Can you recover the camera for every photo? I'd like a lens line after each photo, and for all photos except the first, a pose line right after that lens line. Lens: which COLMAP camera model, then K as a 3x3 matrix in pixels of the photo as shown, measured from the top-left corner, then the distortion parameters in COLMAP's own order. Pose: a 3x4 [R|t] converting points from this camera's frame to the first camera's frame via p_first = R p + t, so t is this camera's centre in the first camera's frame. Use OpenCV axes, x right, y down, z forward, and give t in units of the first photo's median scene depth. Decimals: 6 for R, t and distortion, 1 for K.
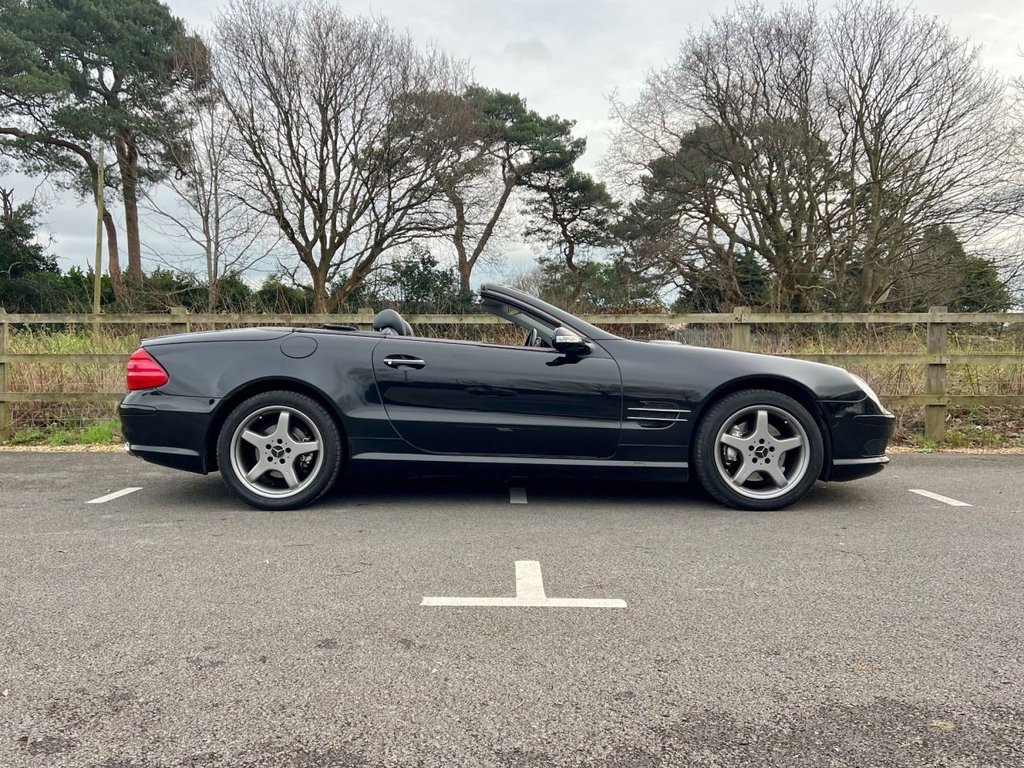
lens RADIAL K [[879.2, 0, 461.9], [0, 879.2, 388.1], [0, 0, 1]] dist [0.064149, -0.081518]
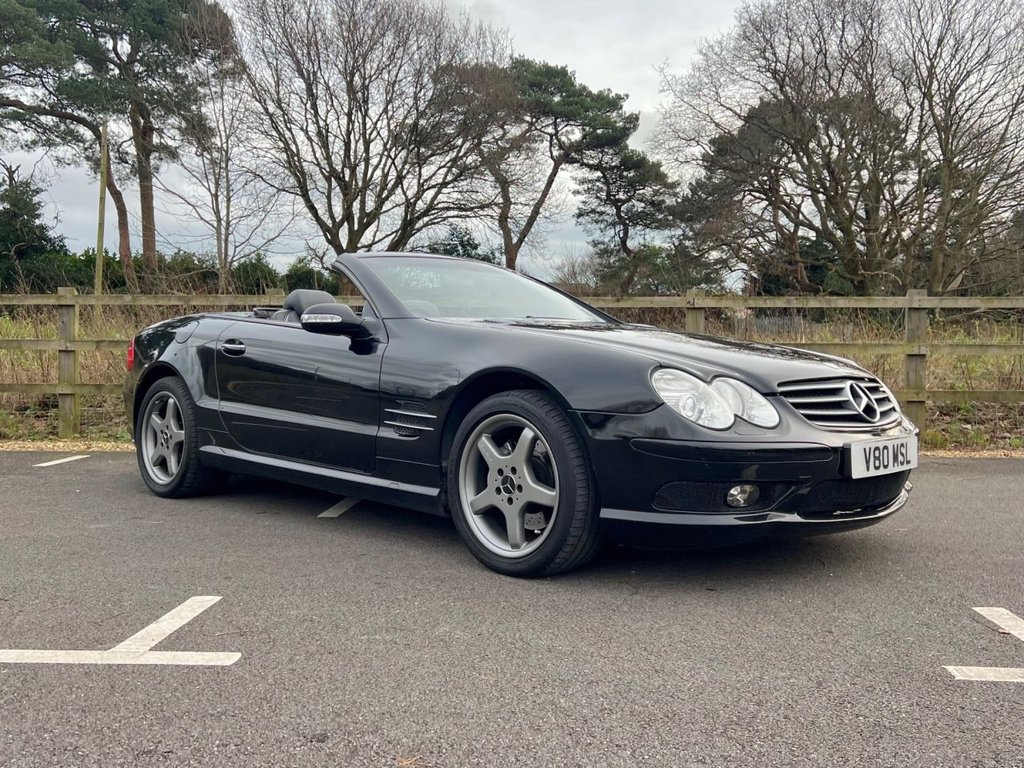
lens RADIAL K [[926.0, 0, 533.9], [0, 926.0, 369.3], [0, 0, 1]] dist [0.062130, -0.082130]
pose [[0.999926, 0.004419, -0.011373, 0.047889], [-0.004548, 0.999925, -0.011351, -0.000071], [0.011322, 0.011402, 0.999871, 0.019814]]
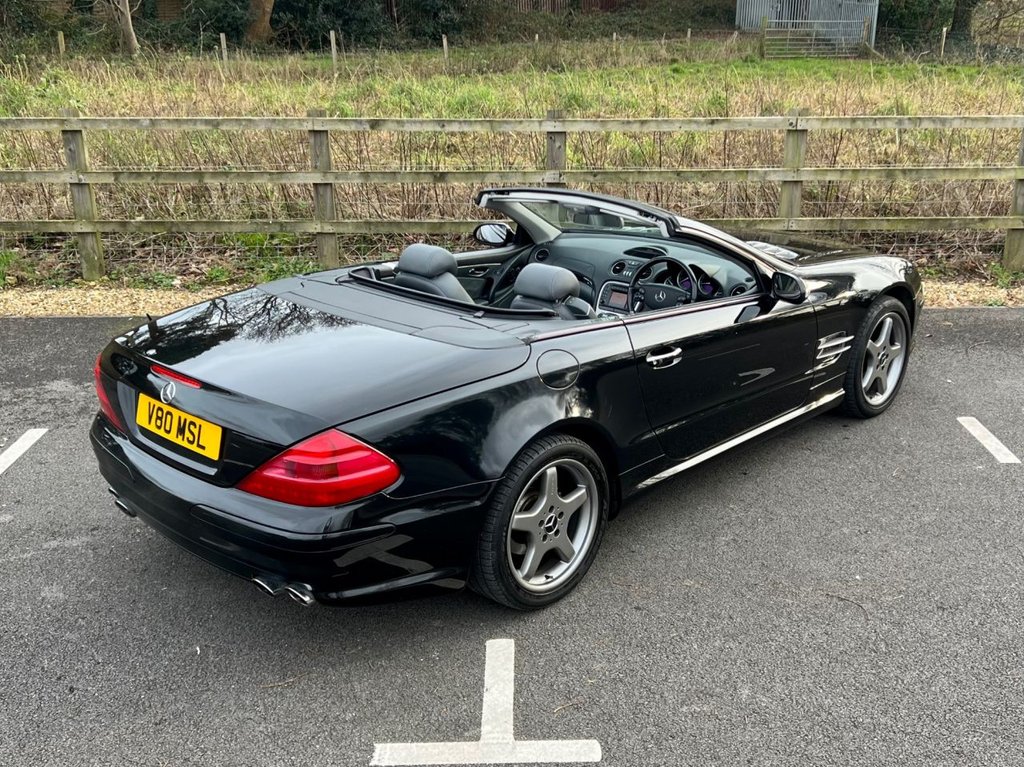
lens RADIAL K [[1070.9, 0, 537.7], [0, 1070.9, 362.4], [0, 0, 1]] dist [0.102470, -0.200080]
pose [[0.998184, -0.020548, 0.056619, 0.007110], [0.002179, 0.951715, 0.306974, -0.050215], [-0.060193, -0.306294, 0.950032, 0.008029]]
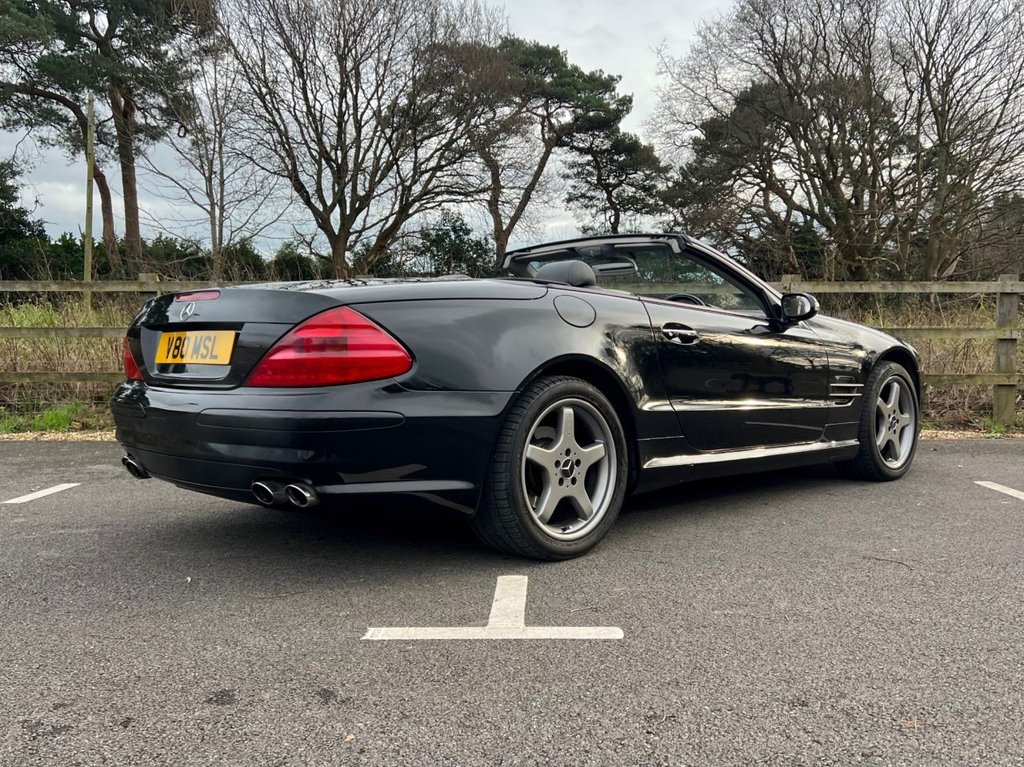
lens RADIAL K [[944.5, 0, 535.4], [0, 944.5, 384.0], [0, 0, 1]] dist [0.054964, -0.067676]
pose [[0.999468, -0.001396, 0.032576, 0.008454], [0.000867, 0.999868, 0.016238, 0.000652], [-0.032595, -0.016201, 0.999337, 0.016515]]
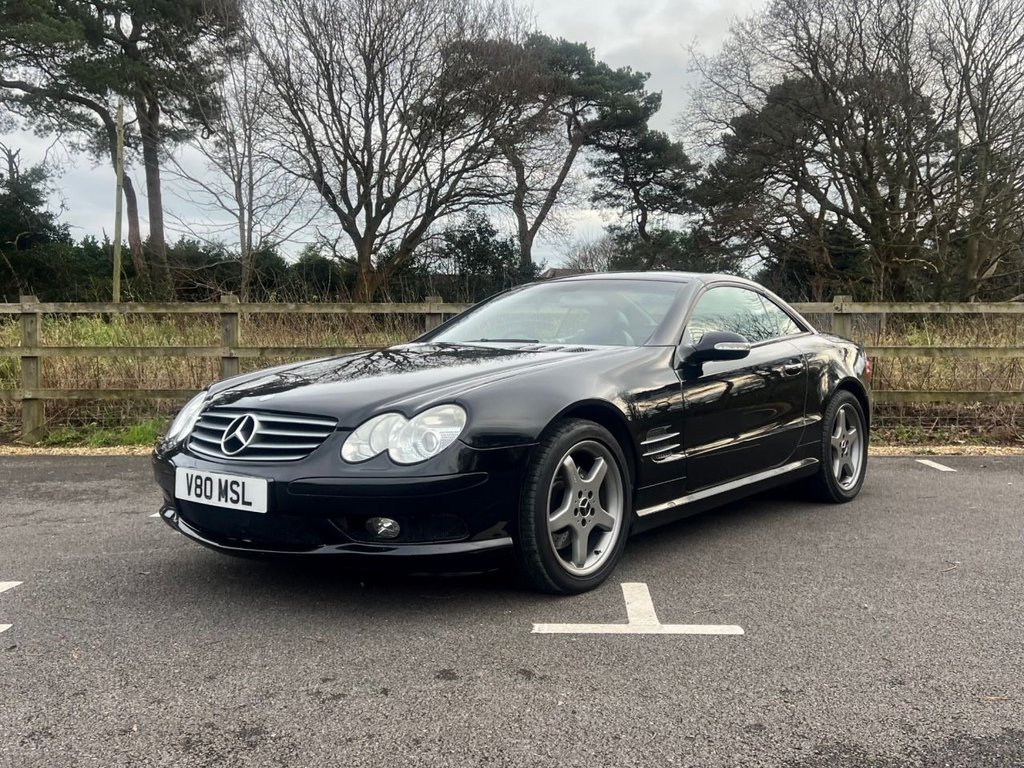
lens RADIAL K [[988.0, 0, 530.5], [0, 988.0, 382.1], [0, 0, 1]] dist [0.068253, -0.099153]
pose [[0.999910, -0.000934, 0.013400, -0.006685], [0.000742, 0.999898, 0.014286, -0.004843], [-0.013412, -0.014275, 0.999808, -0.009501]]
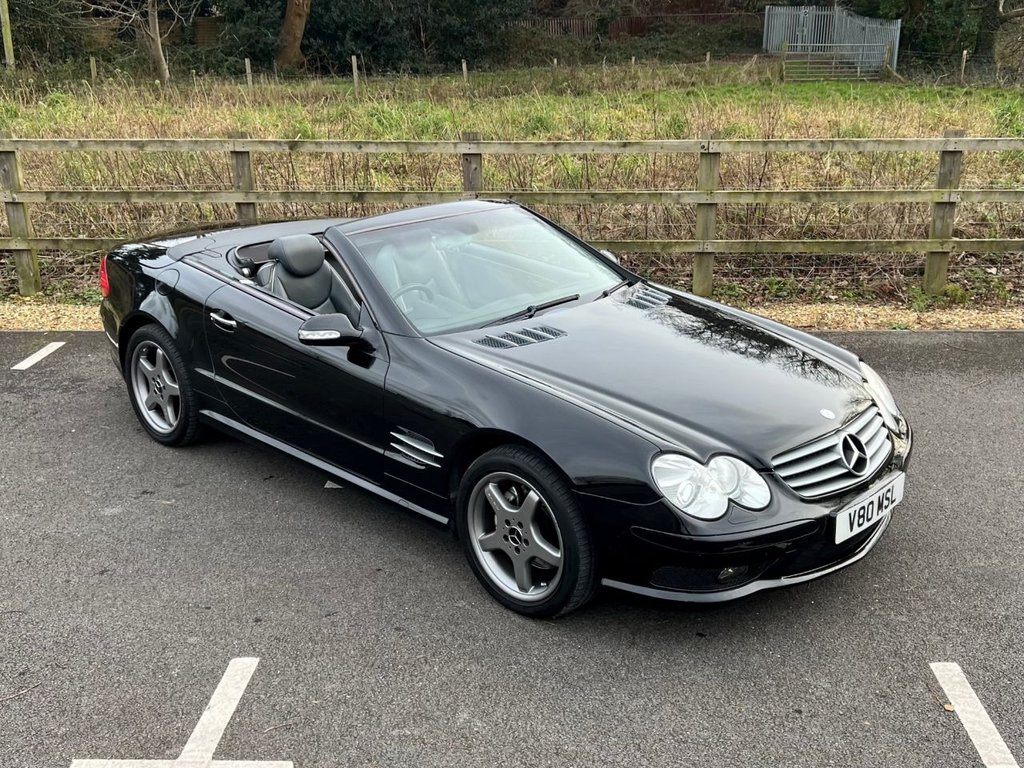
lens RADIAL K [[1046.6, 0, 546.7], [0, 1046.6, 367.3], [0, 0, 1]] dist [0.098534, -0.183007]
pose [[0.999947, -0.008168, 0.006220, 0.046950], [0.005953, 0.954890, 0.296900, -0.049876], [-0.008365, -0.296847, 0.954888, 0.009448]]
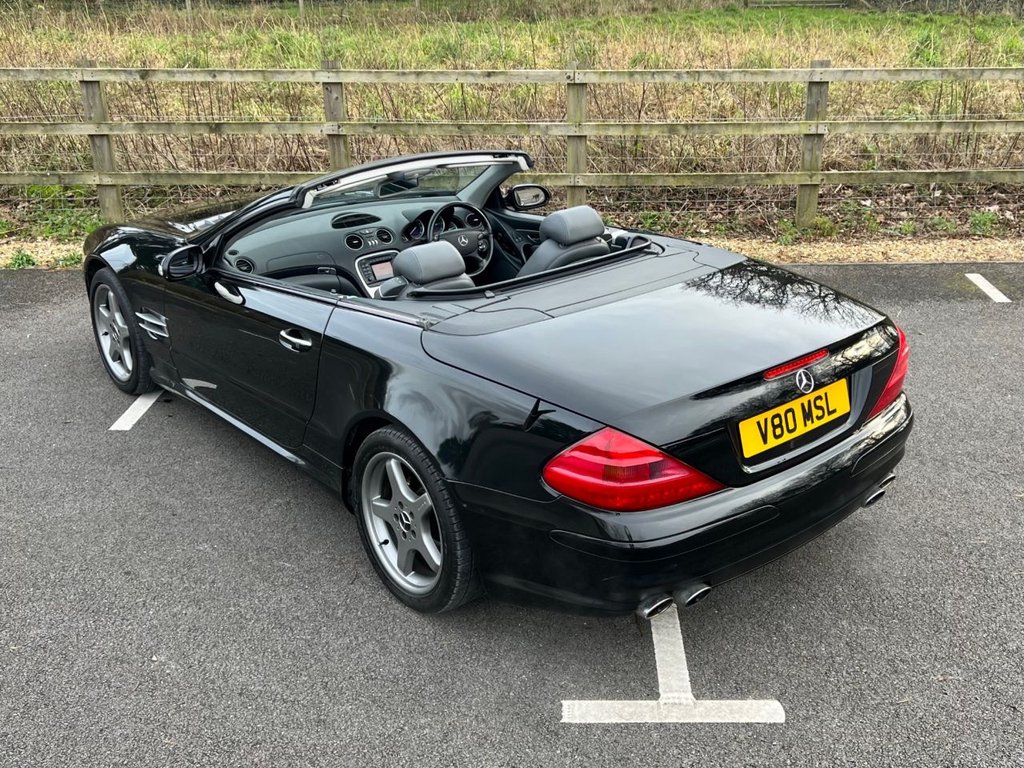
lens RADIAL K [[1049.5, 0, 588.0], [0, 1049.5, 361.4], [0, 0, 1]] dist [0.129826, -0.270098]
pose [[0.998948, -0.018404, 0.042009, 0.082413], [0.002438, 0.935972, 0.352065, -0.050267], [-0.045798, -0.351592, 0.935032, 0.009295]]
